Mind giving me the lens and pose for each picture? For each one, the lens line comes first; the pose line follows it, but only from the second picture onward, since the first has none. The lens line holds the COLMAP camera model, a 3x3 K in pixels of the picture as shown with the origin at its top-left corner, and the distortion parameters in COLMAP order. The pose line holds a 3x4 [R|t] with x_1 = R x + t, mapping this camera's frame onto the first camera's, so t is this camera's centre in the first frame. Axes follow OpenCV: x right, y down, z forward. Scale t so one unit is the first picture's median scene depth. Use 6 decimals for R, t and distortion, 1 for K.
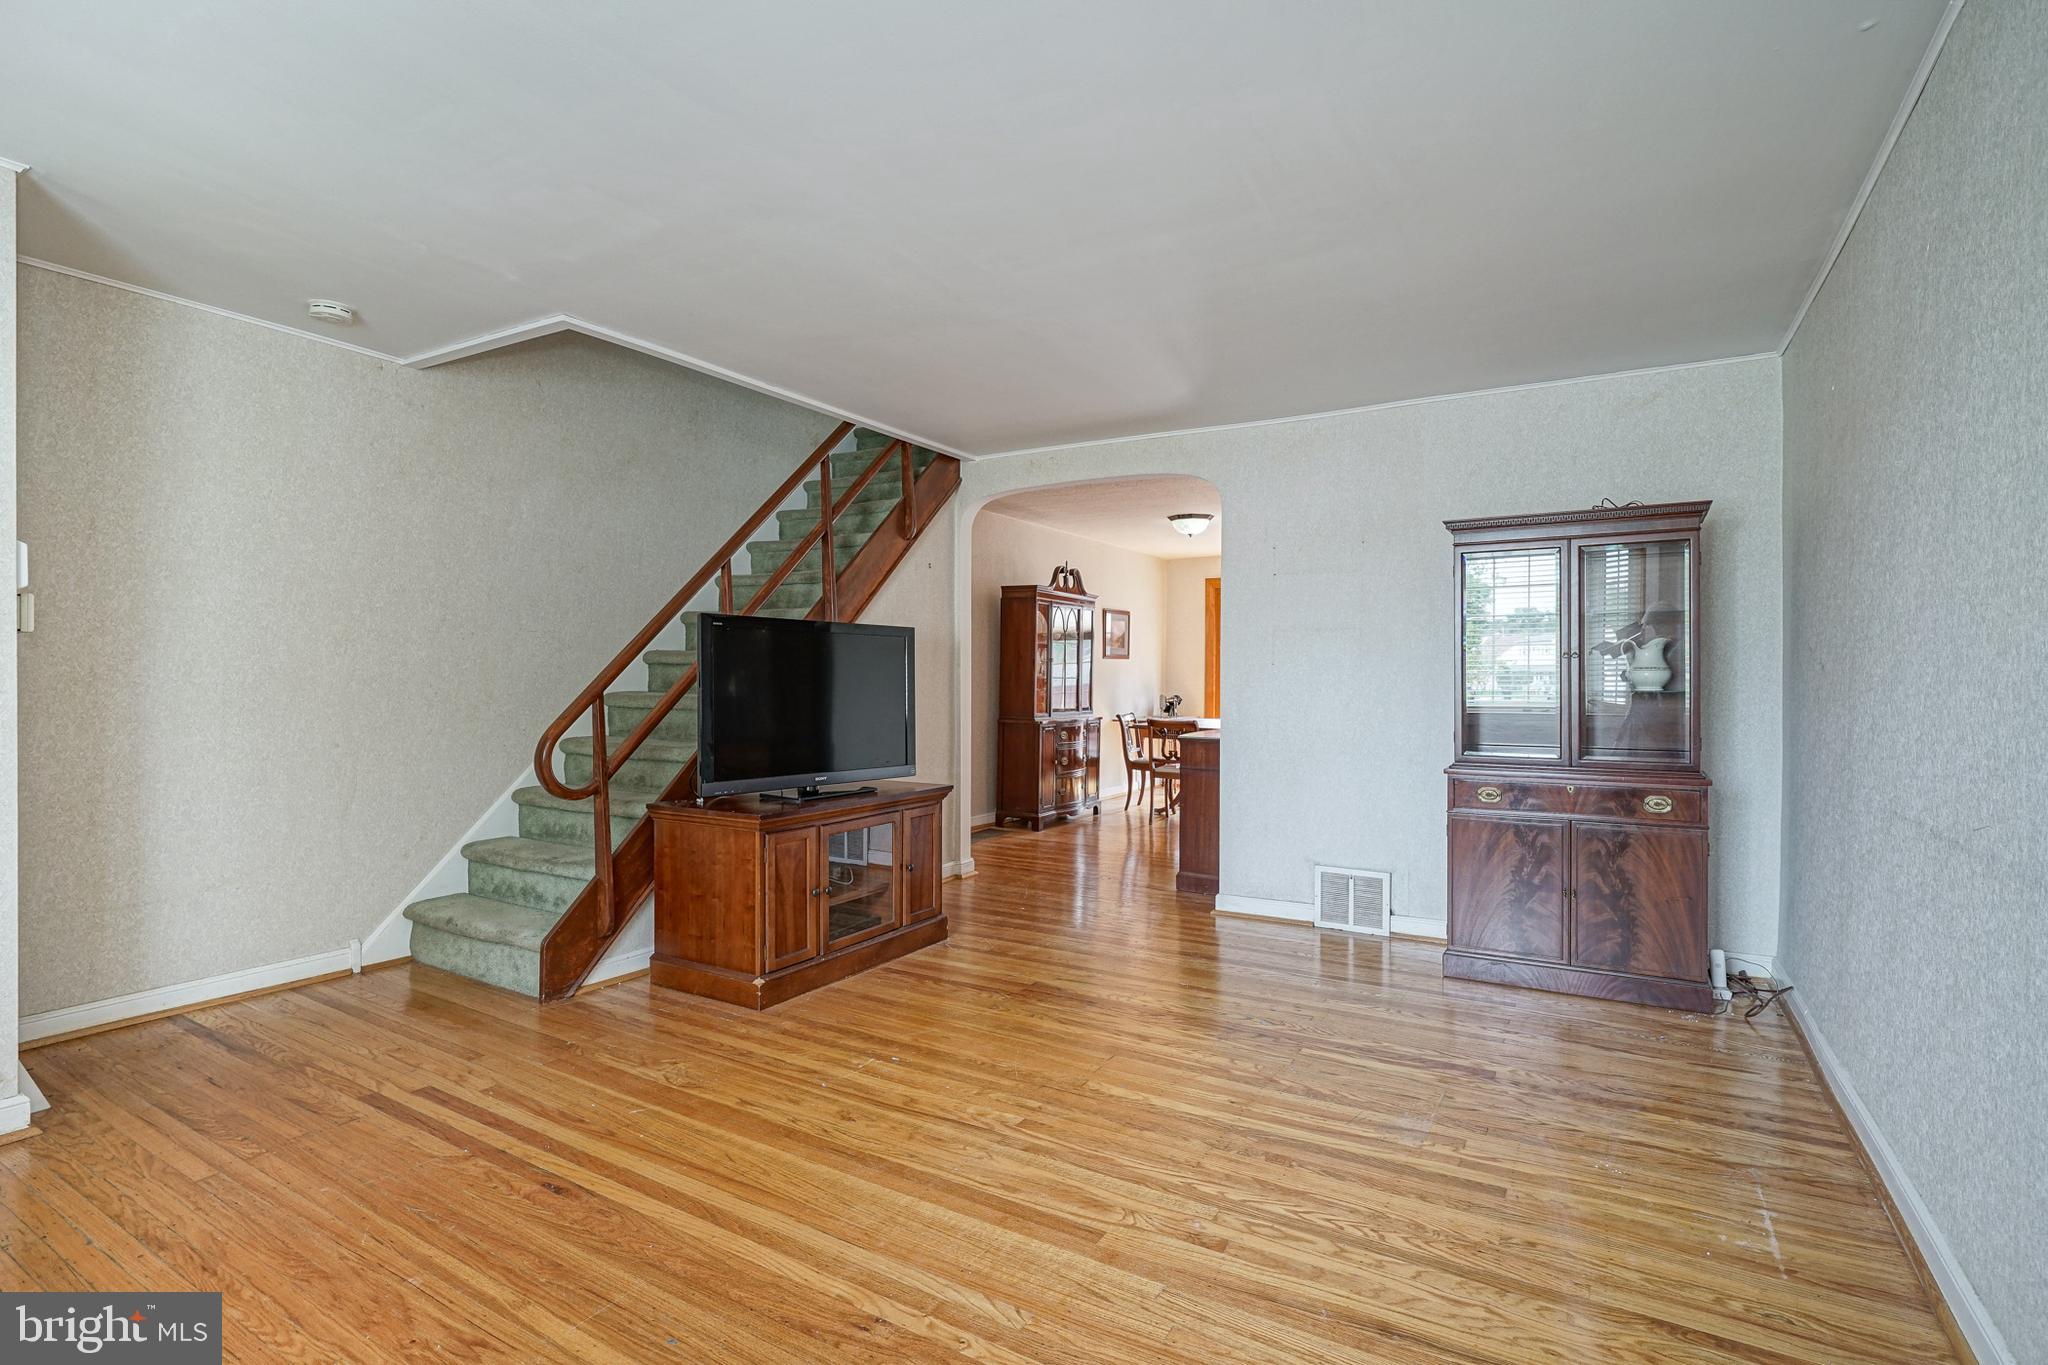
lens RADIAL K [[973.7, 0, 1042.9], [0, 973.7, 679.5], [0, 0, 1]] dist [-0.005655, 0.004582]
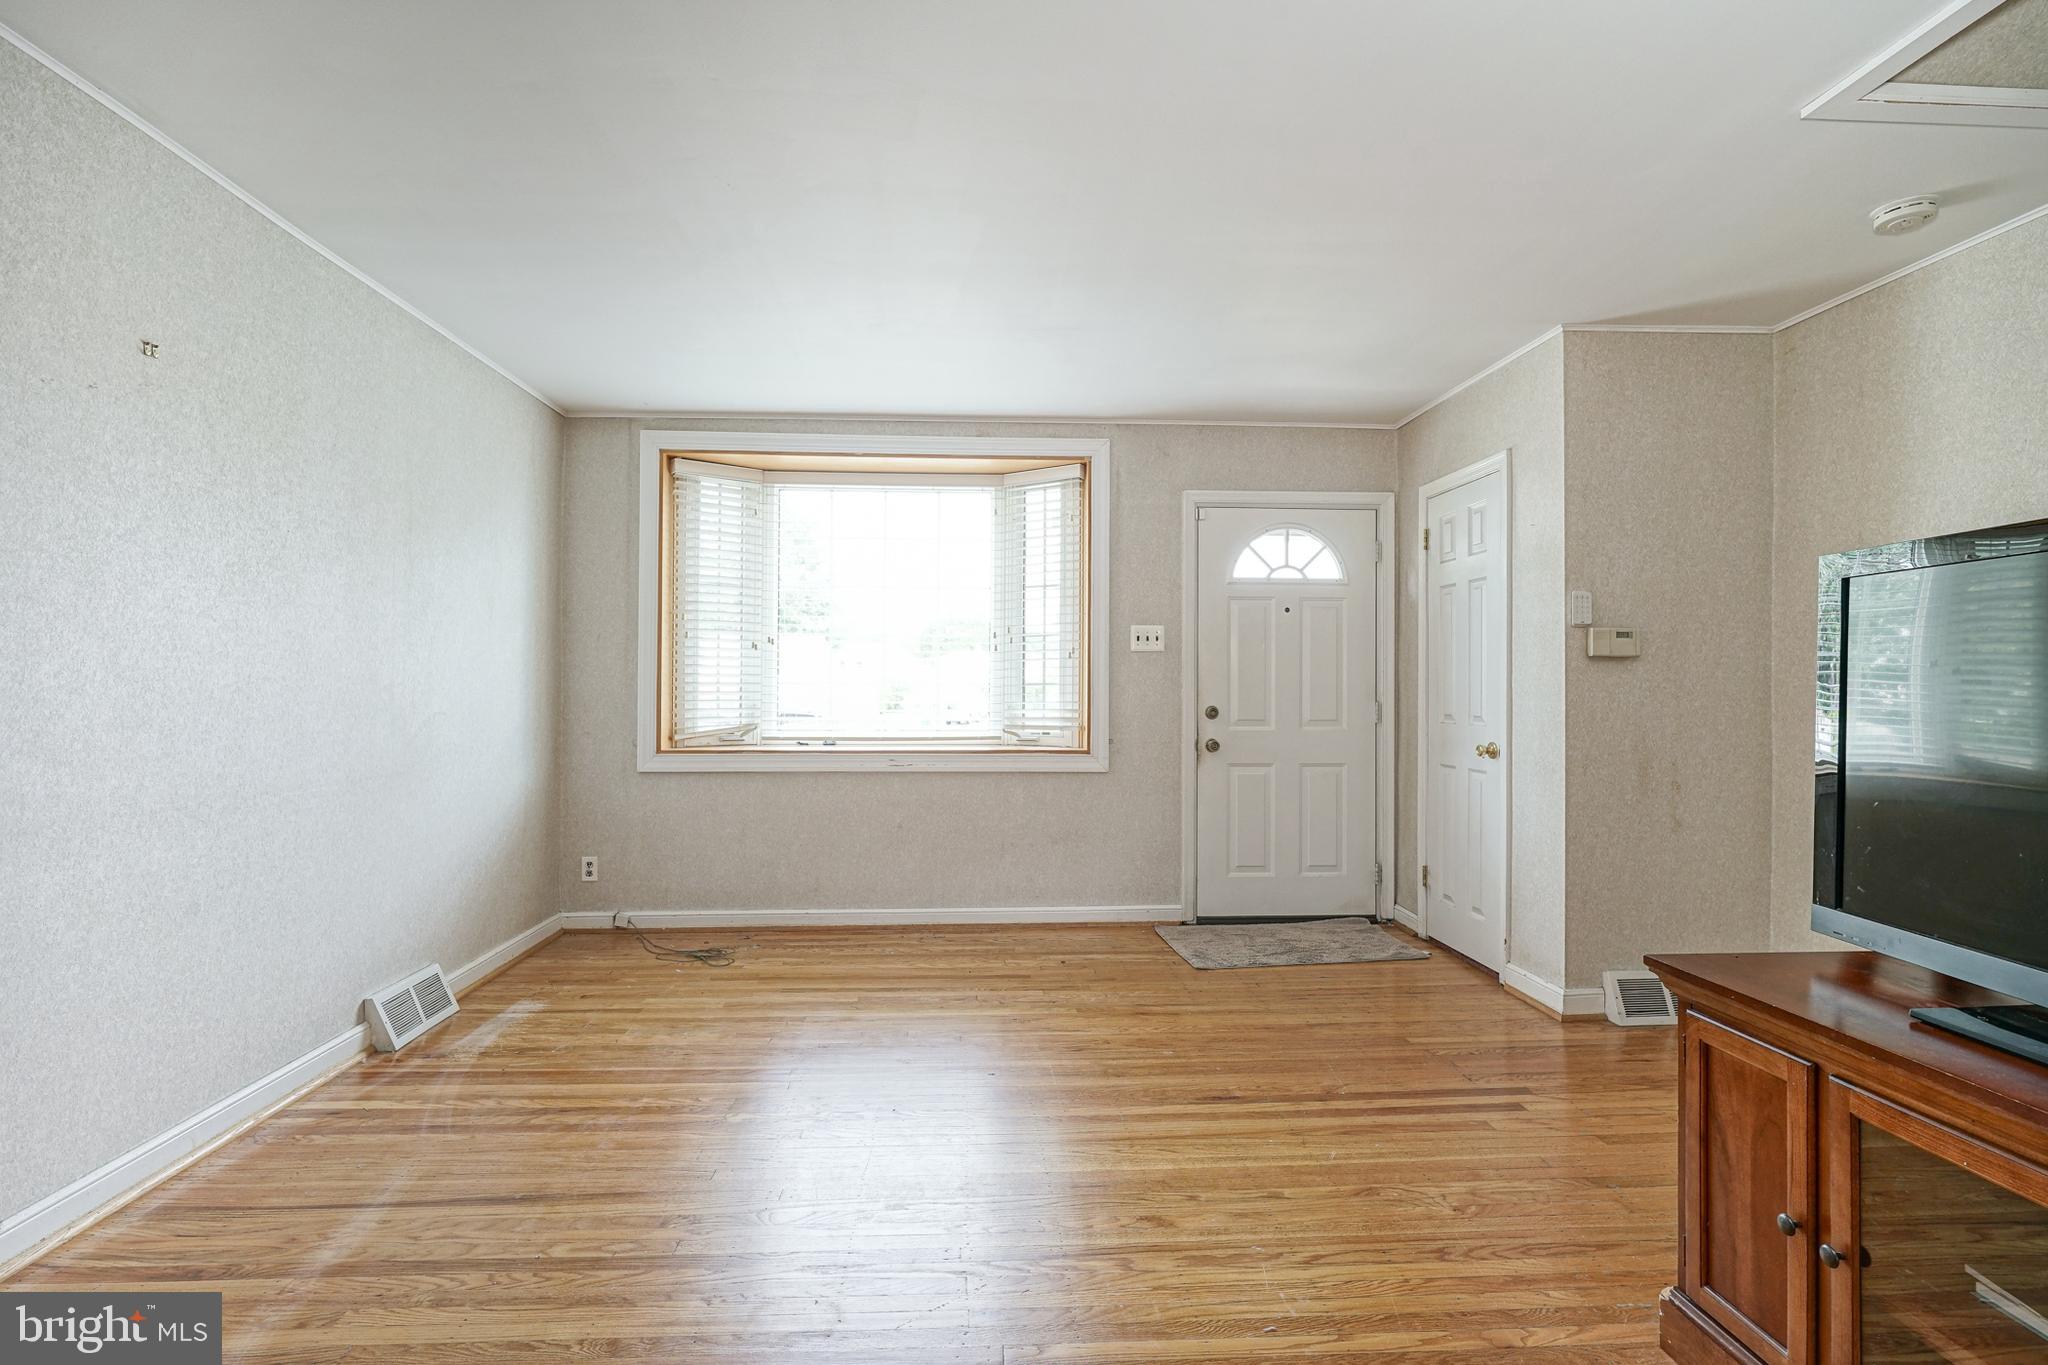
lens RADIAL K [[990.7, 0, 1024.0], [0, 990.7, 682.5], [0, 0, 1]] dist [-0.007165, -0.000533]
pose [[-0.833740, -0.009944, -0.552067, 0.252179], [-0.007568, 0.999950, -0.006582, 0.001907], [0.552105, -0.001309, -0.833774, 1.164554]]
